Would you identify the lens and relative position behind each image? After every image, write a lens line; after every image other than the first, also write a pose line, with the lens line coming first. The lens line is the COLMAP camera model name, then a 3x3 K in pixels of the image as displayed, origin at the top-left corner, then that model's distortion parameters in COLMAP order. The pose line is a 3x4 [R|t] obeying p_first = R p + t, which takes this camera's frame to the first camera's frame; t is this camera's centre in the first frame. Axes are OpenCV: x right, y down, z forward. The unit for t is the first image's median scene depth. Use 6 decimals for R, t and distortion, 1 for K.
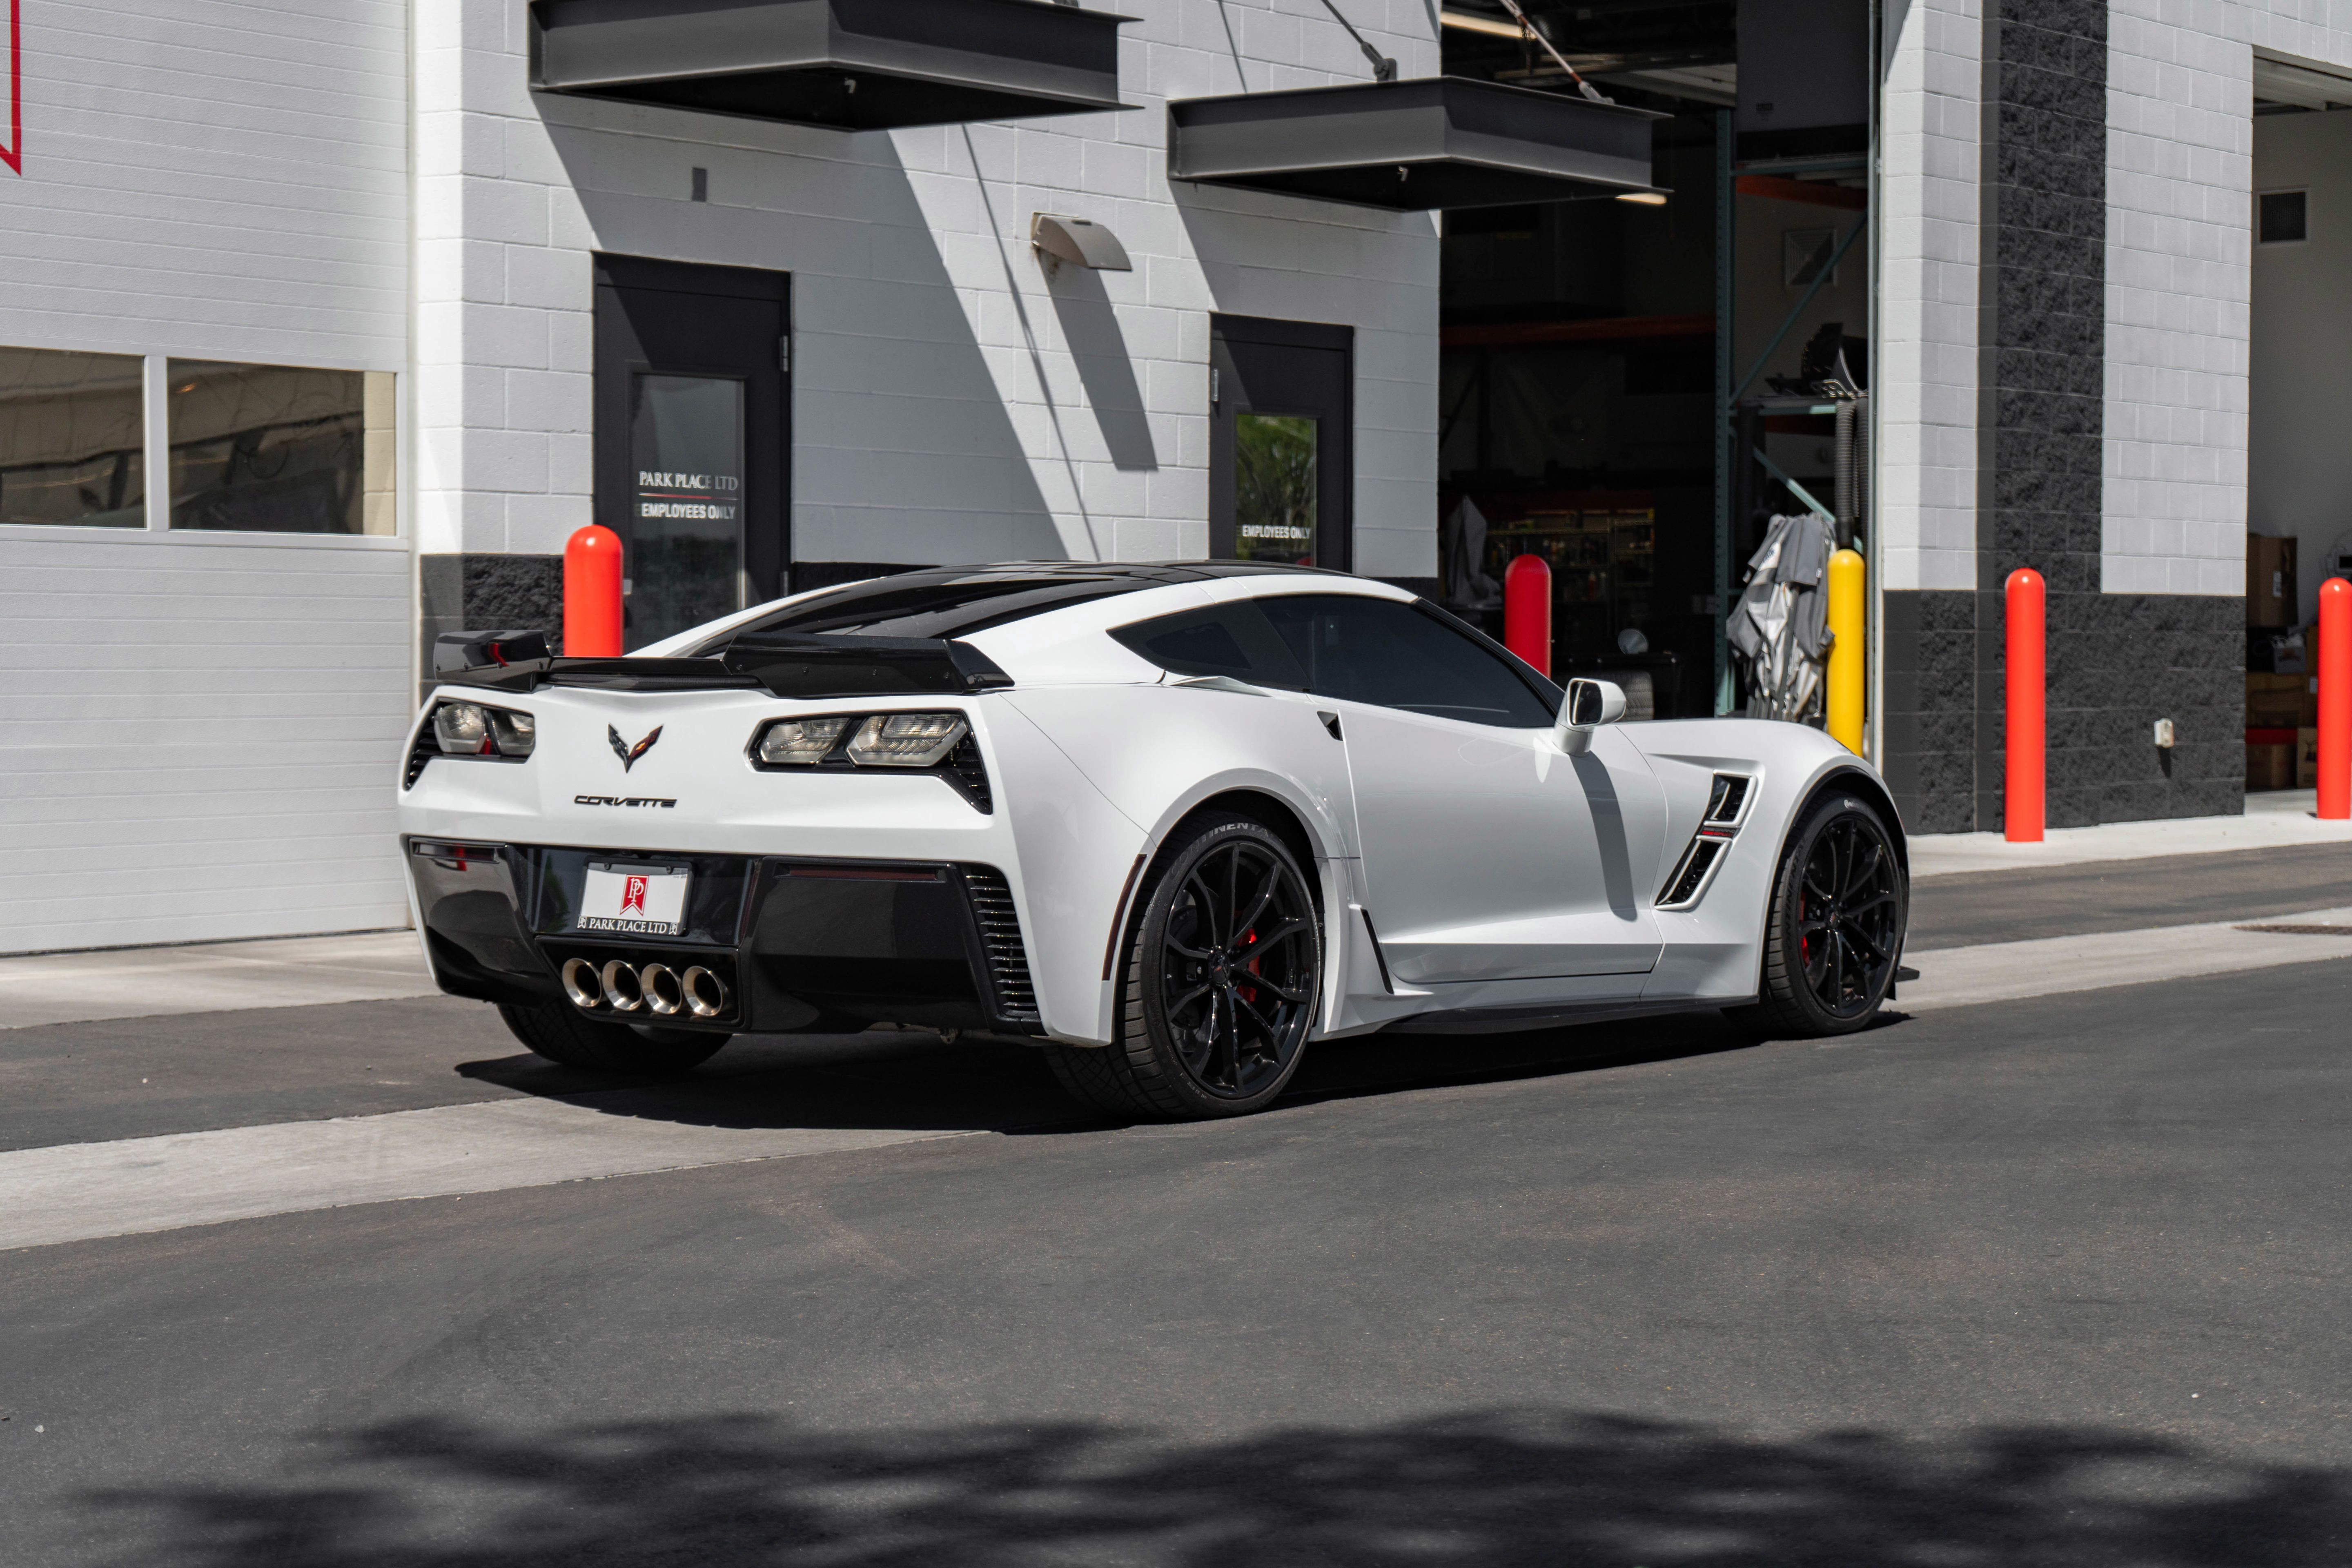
lens RADIAL K [[4816.8, 0, 1132.5], [0, 4816.8, 786.2], [0, 0, 1]] dist [0.116917, 0.111289]
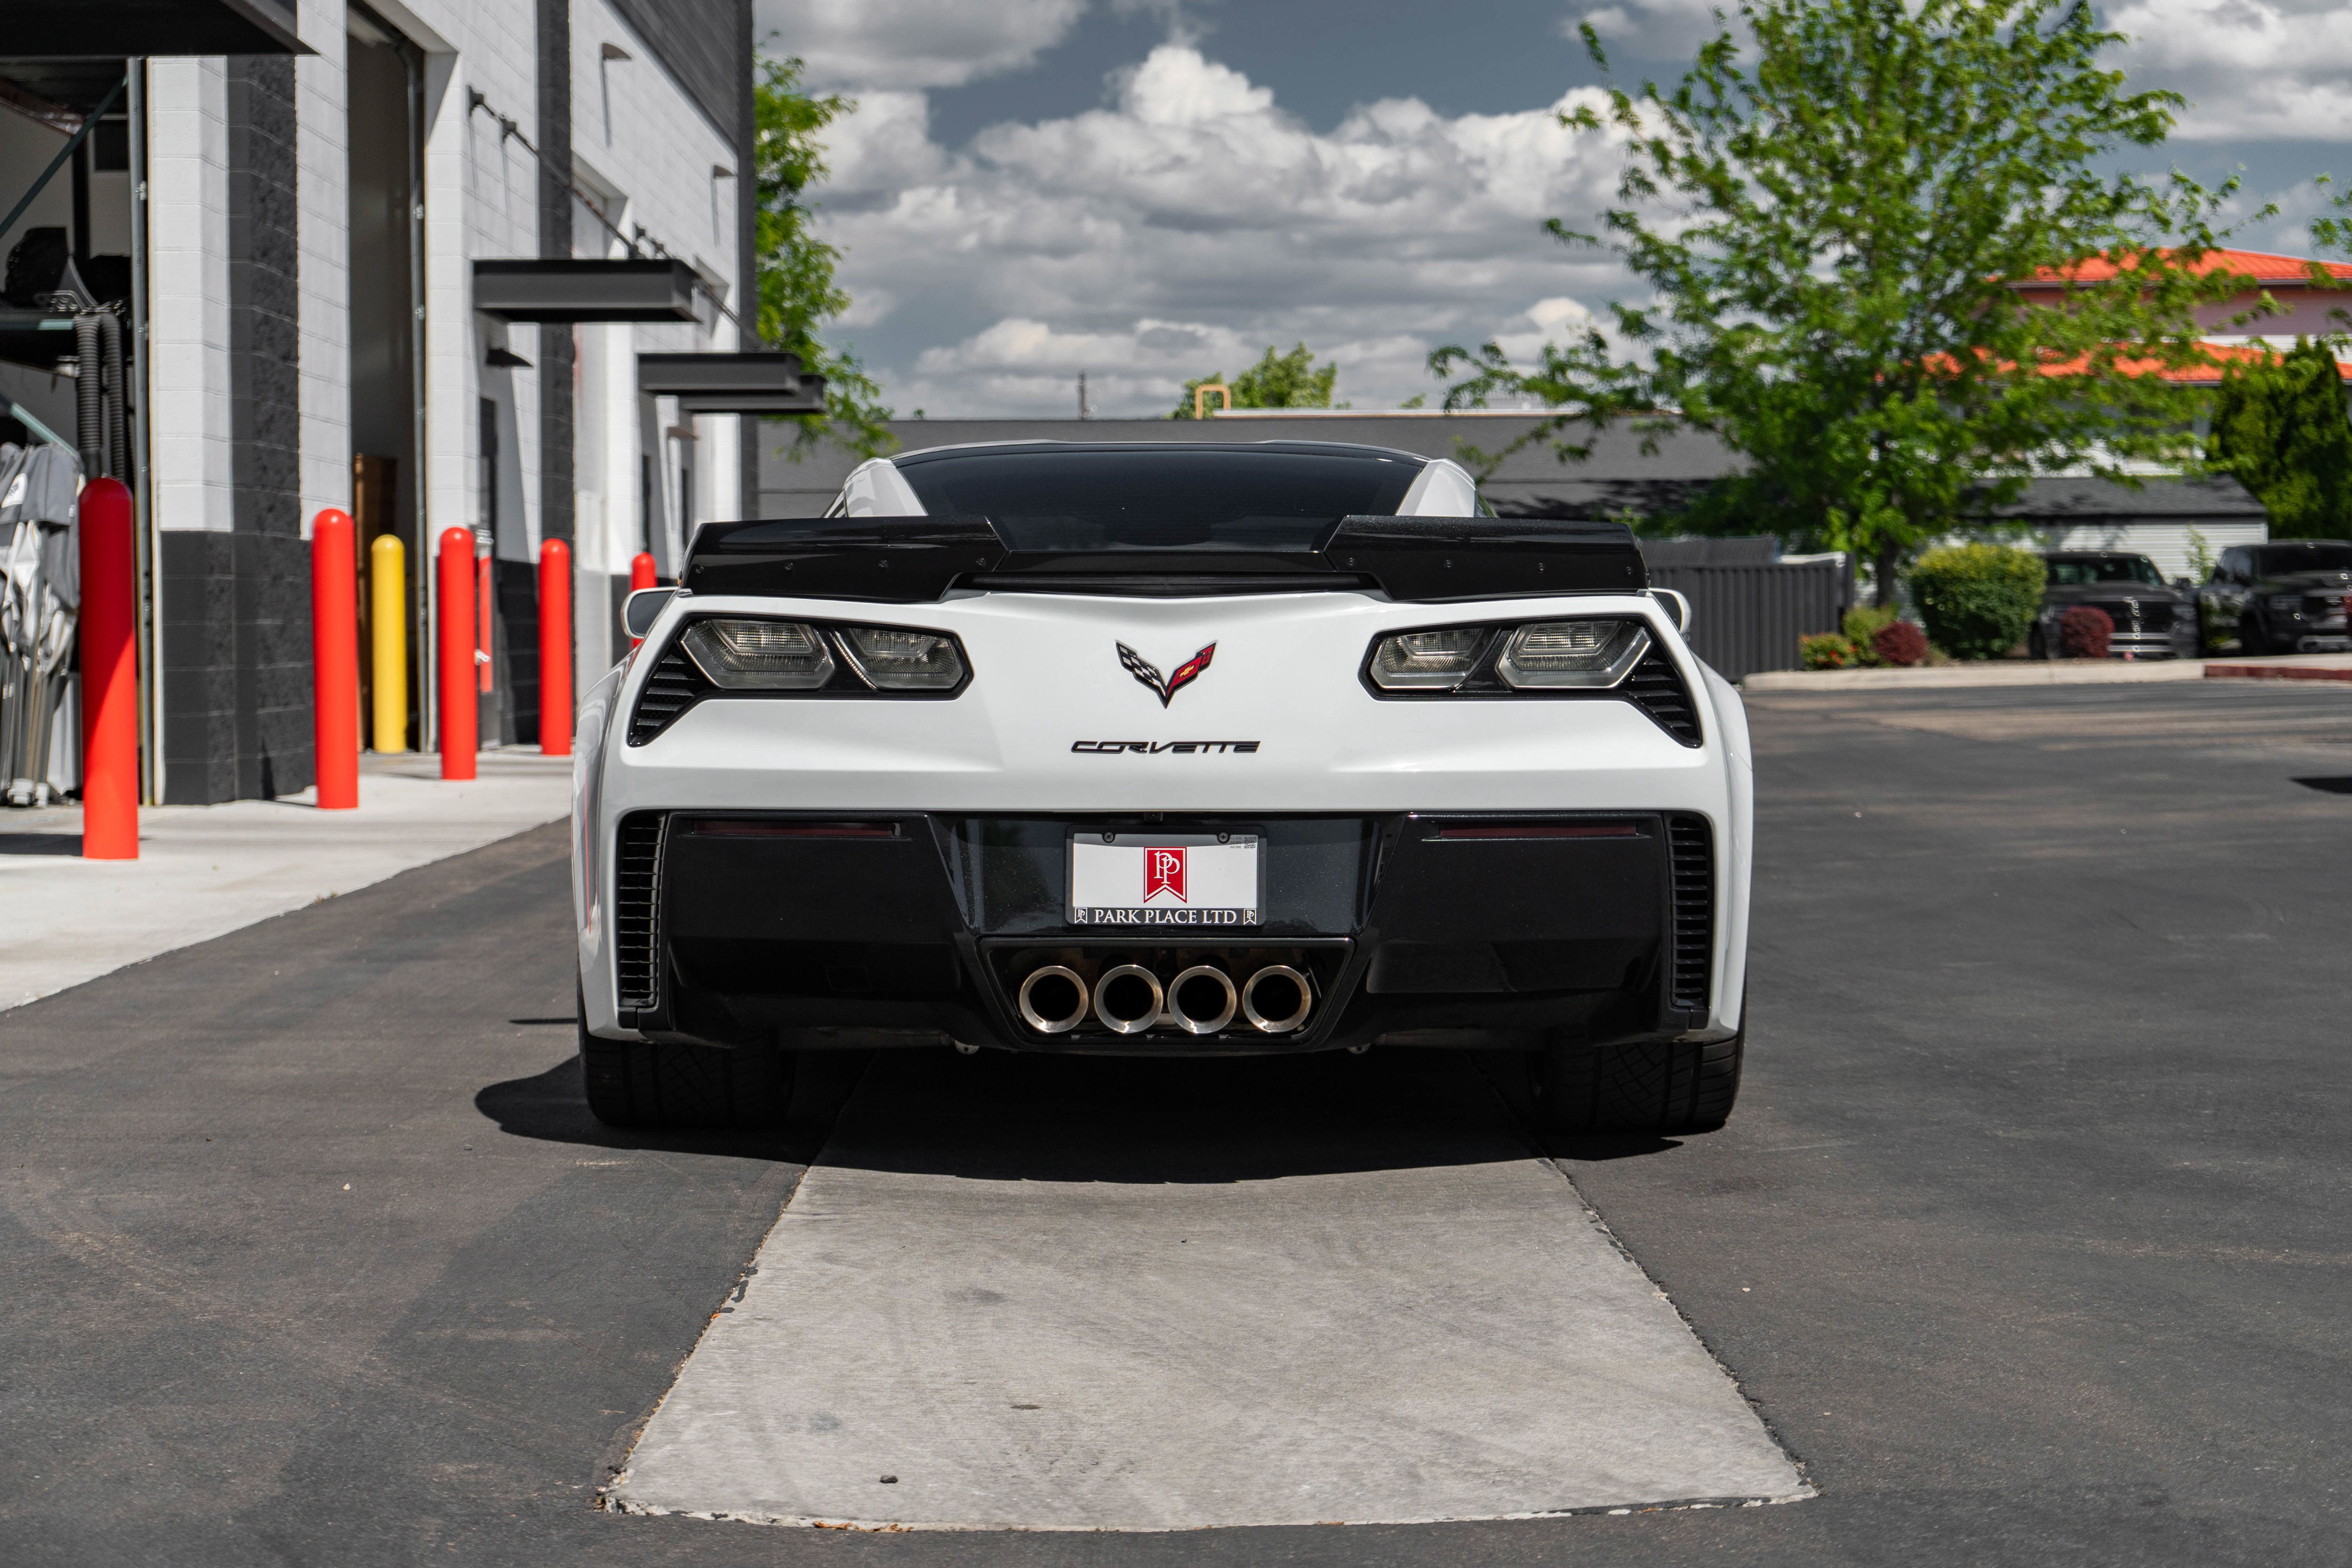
lens RADIAL K [[4799.8, 0, 1141.9], [0, 4799.8, 793.6], [0, 0, 1]] dist [0.038366, 0.232201]
pose [[0.777705, -0.031090, 0.627860, -0.368929], [0.027971, 0.999498, 0.014845, -0.000424], [-0.628007, 0.006017, 0.778184, 0.283677]]
